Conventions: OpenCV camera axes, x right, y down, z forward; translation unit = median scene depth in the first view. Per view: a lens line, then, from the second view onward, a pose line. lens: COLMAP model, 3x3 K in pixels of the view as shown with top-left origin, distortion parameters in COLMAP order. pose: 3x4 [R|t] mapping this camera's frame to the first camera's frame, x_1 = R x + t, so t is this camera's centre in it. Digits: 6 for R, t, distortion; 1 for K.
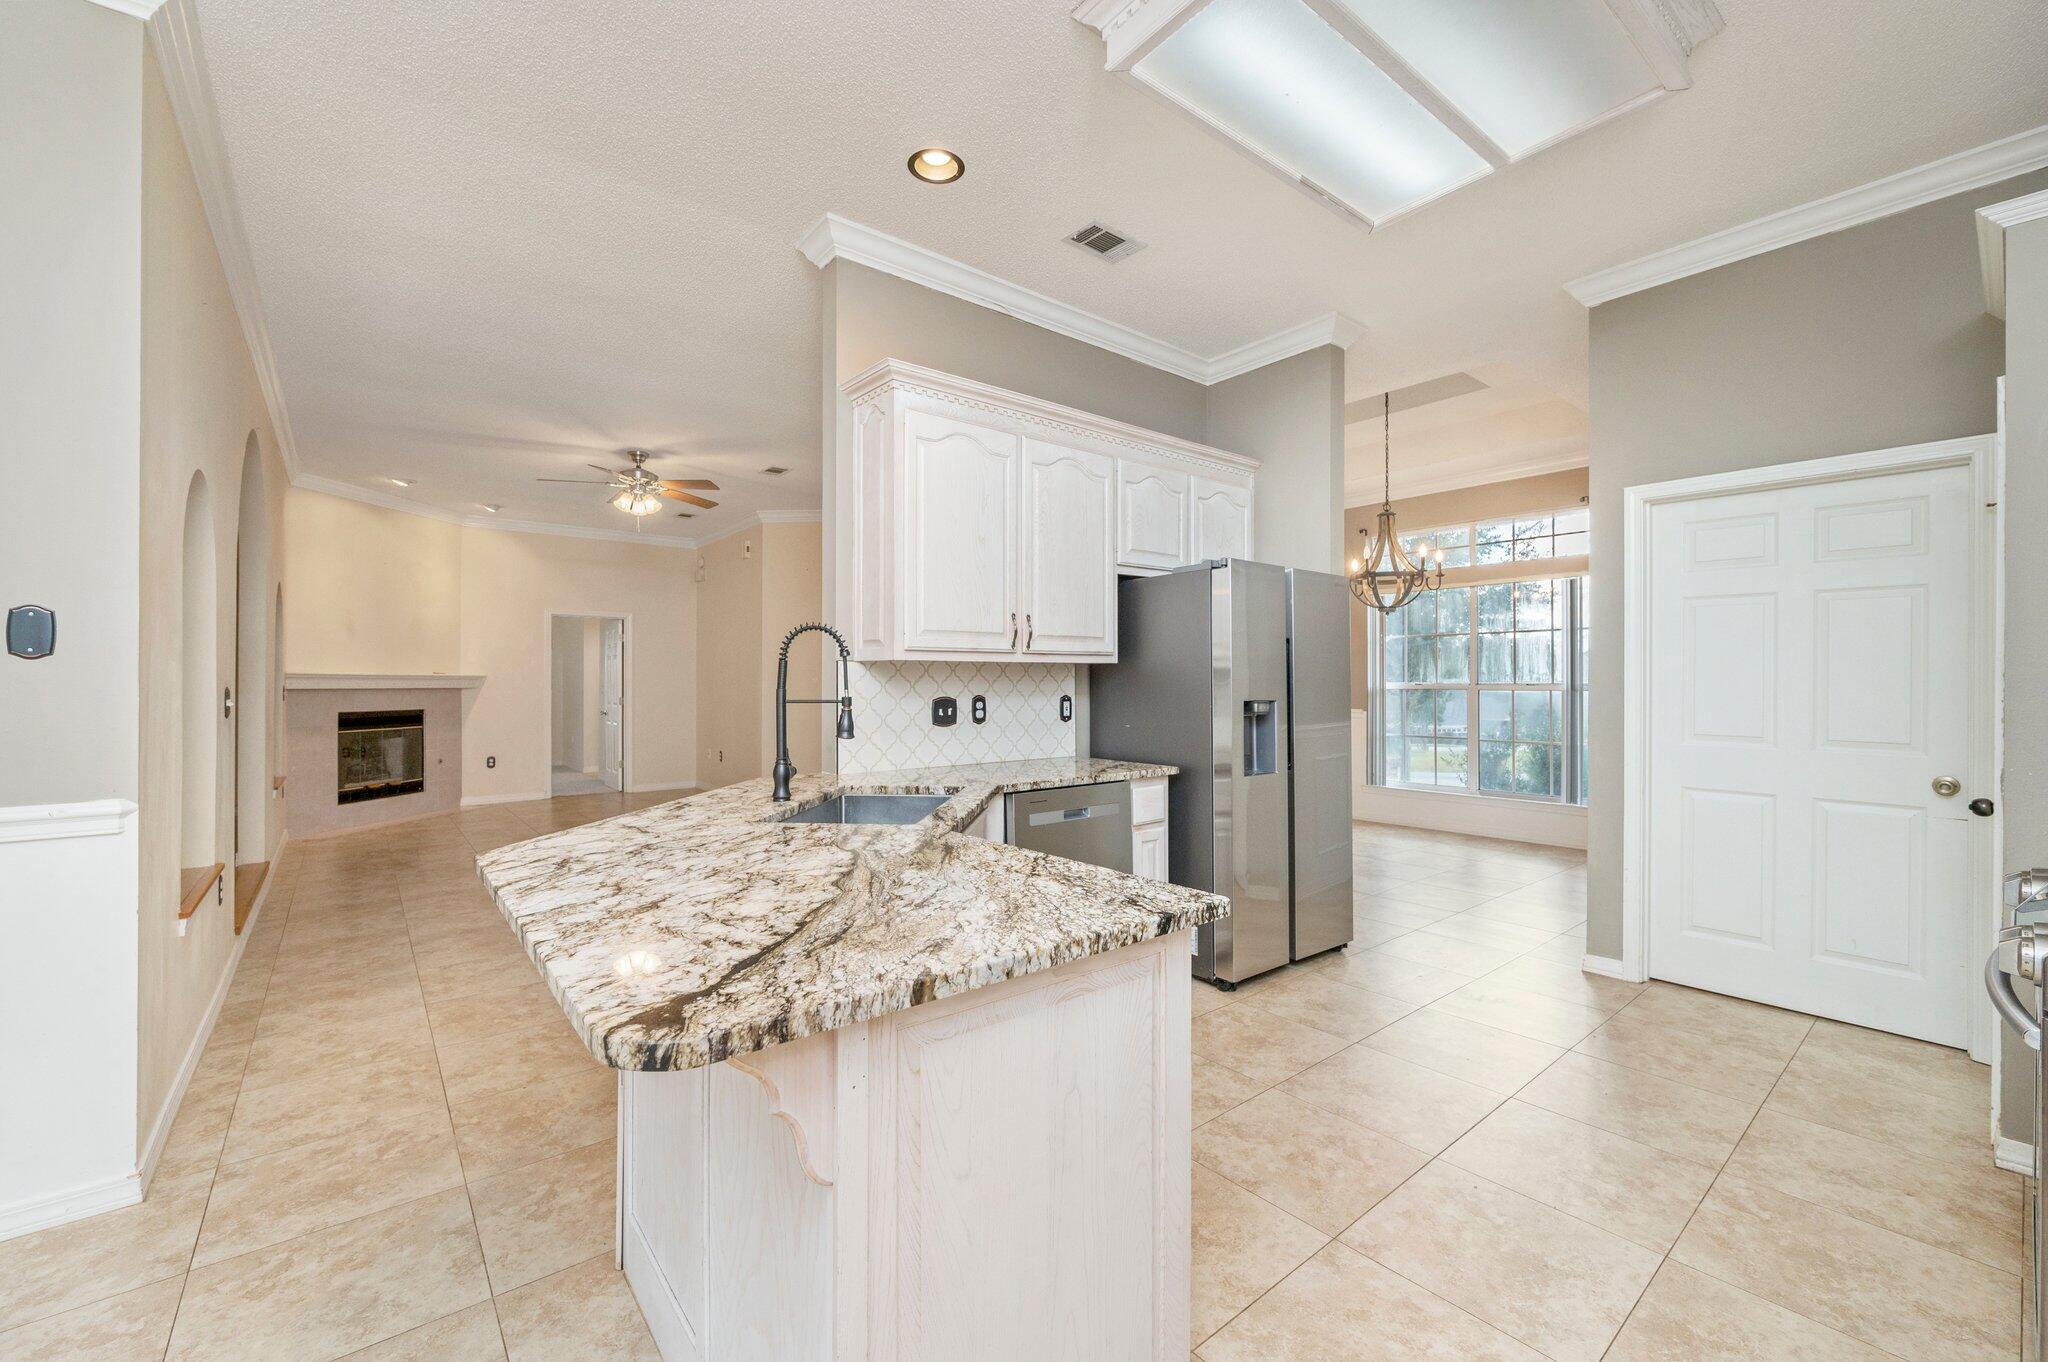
lens RADIAL K [[823.4, 0, 1004.3], [0, 823.4, 681.4], [0, 0, 1]] dist [-0.010082, 0.001262]
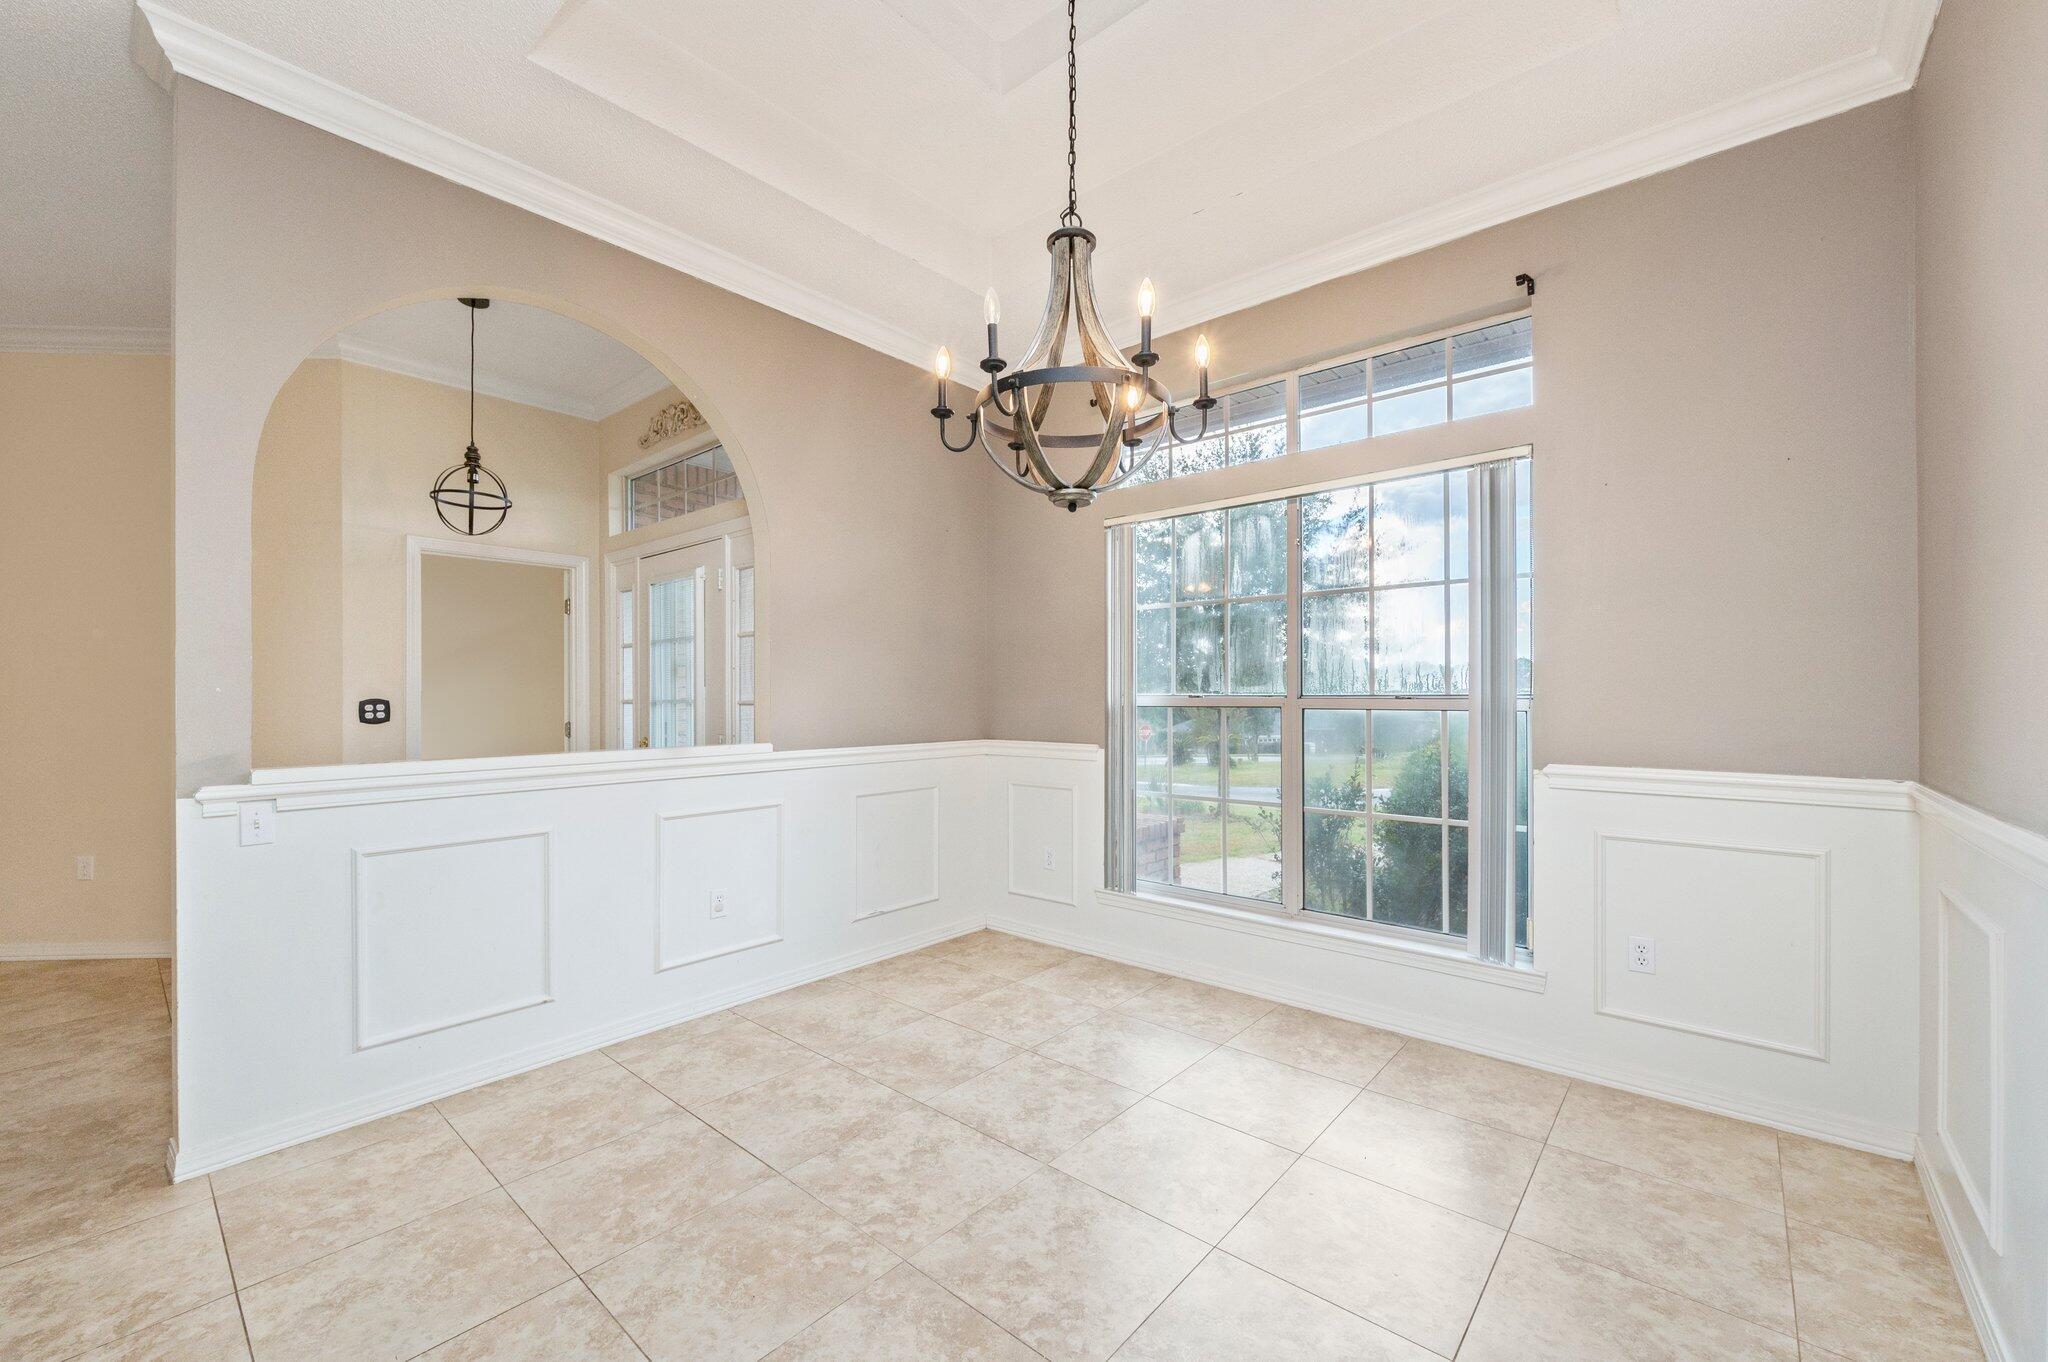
lens RADIAL K [[823.4, 0, 1006.9], [0, 823.4, 697.2], [0, 0, 1]] dist [-0.010082, 0.001262]
pose [[0.985635, -0.000241, 0.168890, 0.567492], [0.000300, 1.000000, -0.000321, 0.006621], [-0.168890, 0.000367, 0.985635, 0.965899]]
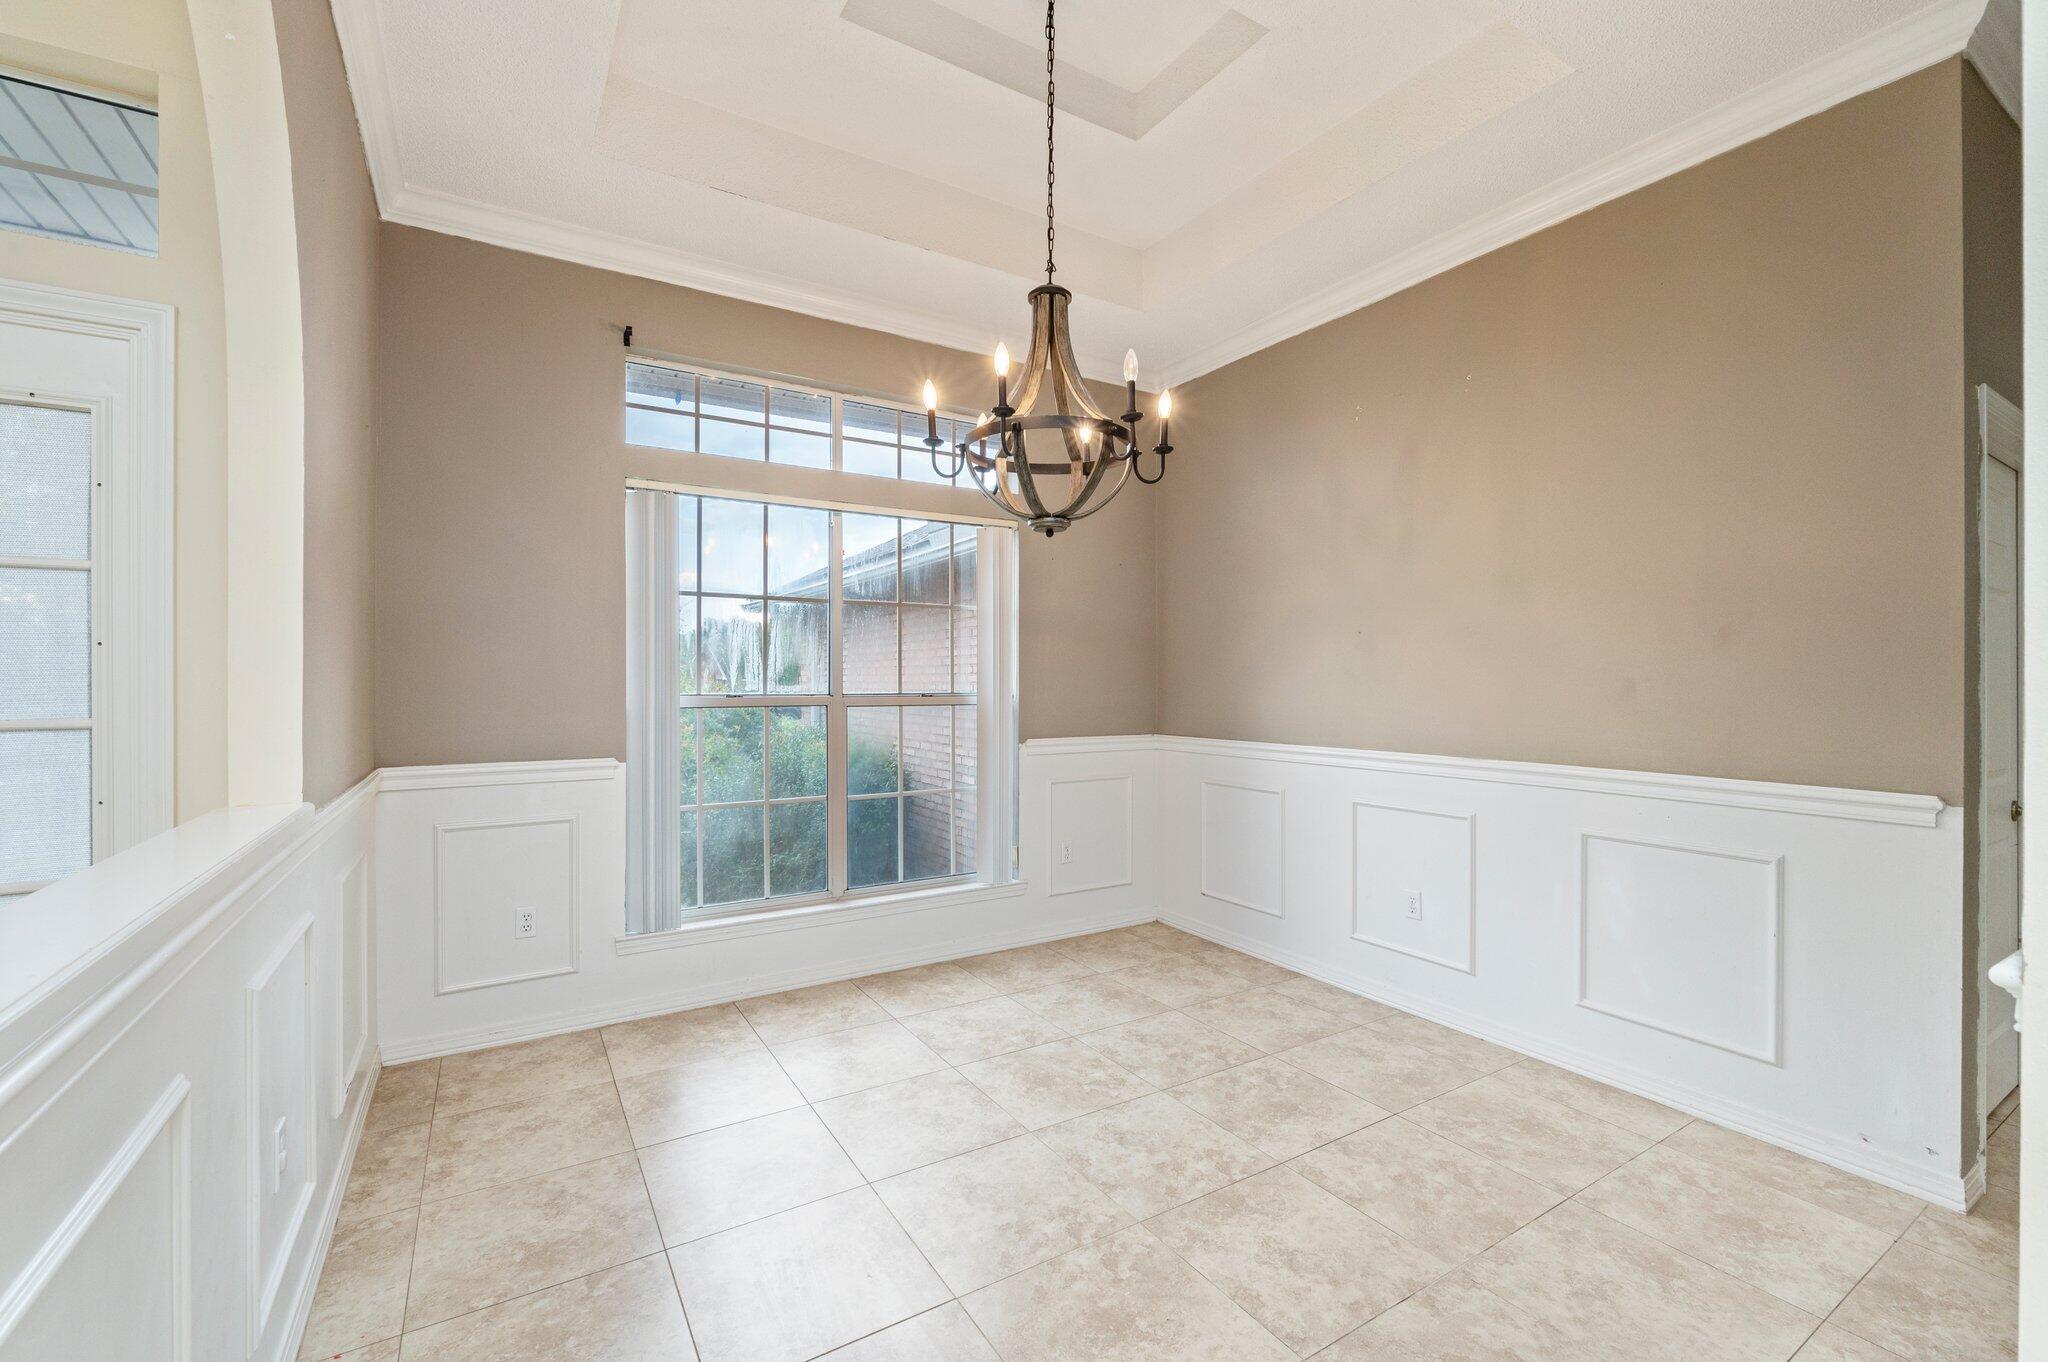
lens RADIAL K [[867.8, 0, 1033.5], [0, 867.8, 680.0], [0, 0, 1]] dist [-0.001161, -0.000719]
pose [[0.110336, 0.006470, 0.993873, 0.044248], [0.002398, 0.999974, -0.006776, -0.005214], [-0.993891, 0.003131, 0.110317, 1.442307]]
